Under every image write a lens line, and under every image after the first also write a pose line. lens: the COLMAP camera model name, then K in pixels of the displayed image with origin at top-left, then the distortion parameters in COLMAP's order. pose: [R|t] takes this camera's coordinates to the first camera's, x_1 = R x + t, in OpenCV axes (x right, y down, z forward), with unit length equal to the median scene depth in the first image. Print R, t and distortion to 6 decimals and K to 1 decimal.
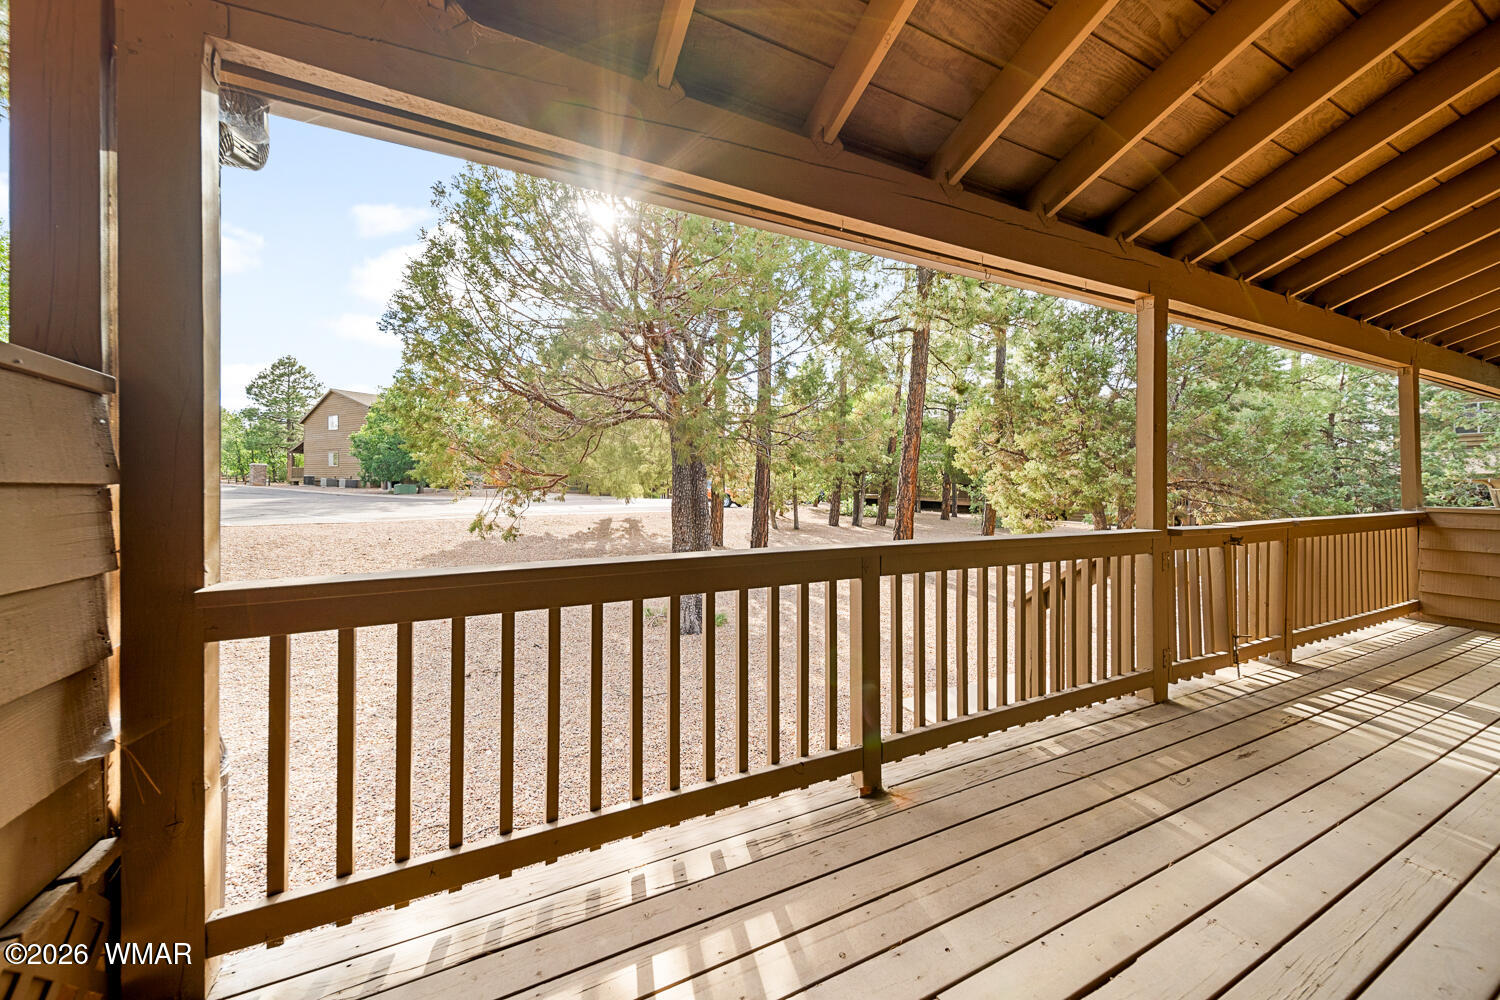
lens RADIAL K [[722.3, 0, 748.6], [0, 722.3, 476.5], [0, 0, 1]] dist [0.003385, -0.000085]
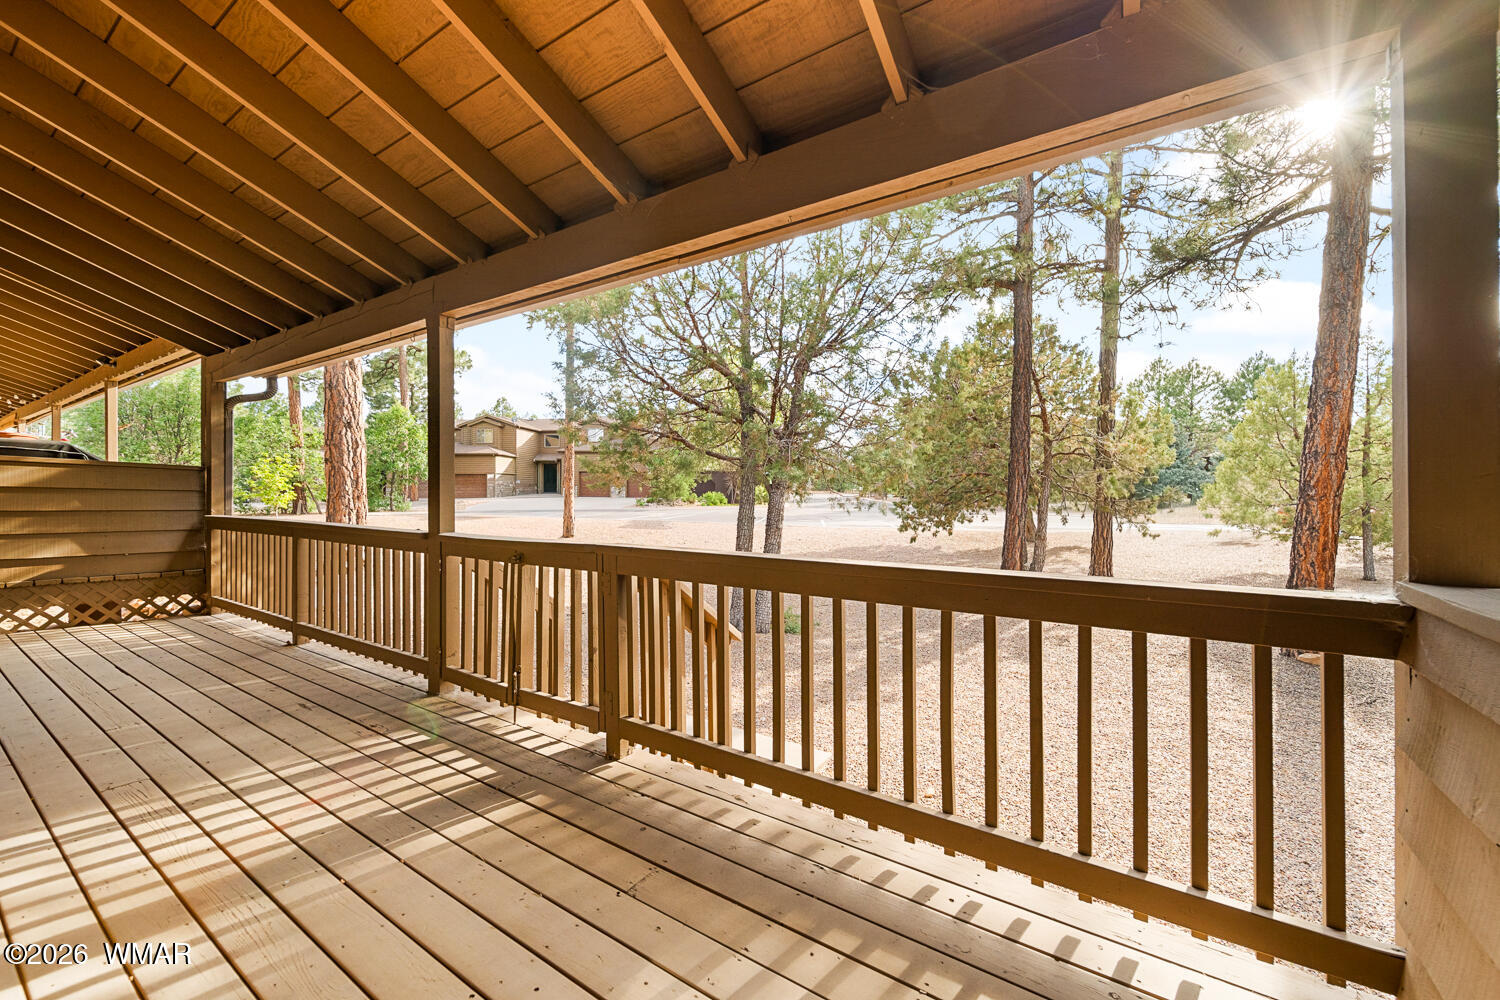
lens RADIAL K [[722.3, 0, 748.3], [0, 722.3, 488.6], [0, 0, 1]] dist [0.003385, -0.000085]
pose [[0.301384, -0.001651, -0.953501, 0.653770], [0.011298, 0.999934, 0.001840, -0.002912], [0.953436, -0.011327, 0.301383, 0.408941]]
